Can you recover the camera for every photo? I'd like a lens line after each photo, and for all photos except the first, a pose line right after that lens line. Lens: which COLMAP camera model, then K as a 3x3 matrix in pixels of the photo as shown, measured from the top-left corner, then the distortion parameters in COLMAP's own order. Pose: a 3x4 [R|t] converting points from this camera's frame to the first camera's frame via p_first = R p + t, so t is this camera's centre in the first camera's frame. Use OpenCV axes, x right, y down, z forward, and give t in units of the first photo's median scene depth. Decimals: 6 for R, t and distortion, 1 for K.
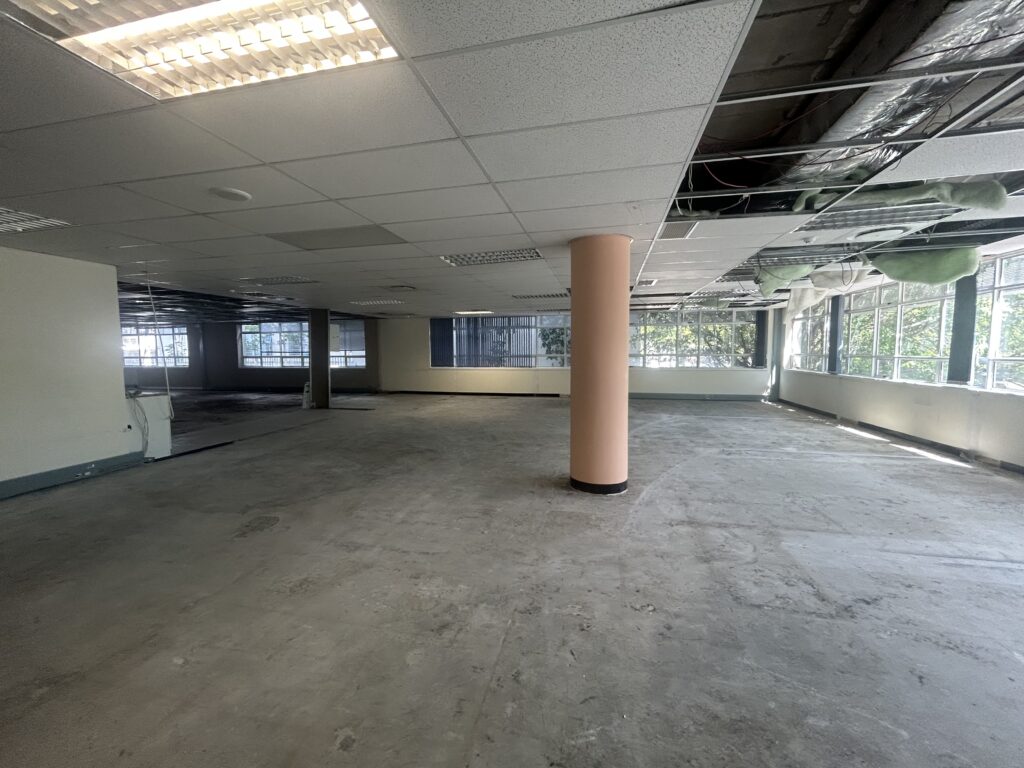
lens RADIAL K [[412.5, 0, 510.0], [0, 412.5, 383.1], [0, 0, 1]] dist [-0.000118, -0.000278]
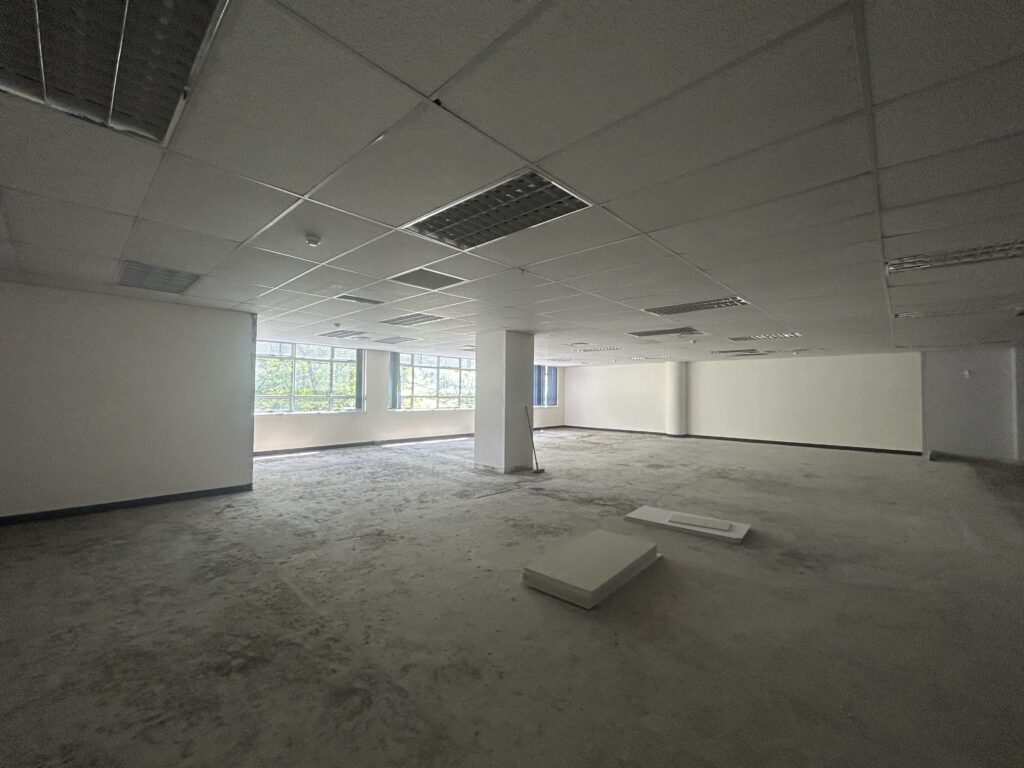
lens RADIAL K [[412.5, 0, 510.4], [0, 412.5, 384.2], [0, 0, 1]] dist [-0.000118, -0.000278]
pose [[0.492437, 0.028794, 0.869872, -1.310051], [0.053638, 0.996549, -0.063351, -0.027848], [-0.868694, 0.077855, 0.489193, 0.476088]]
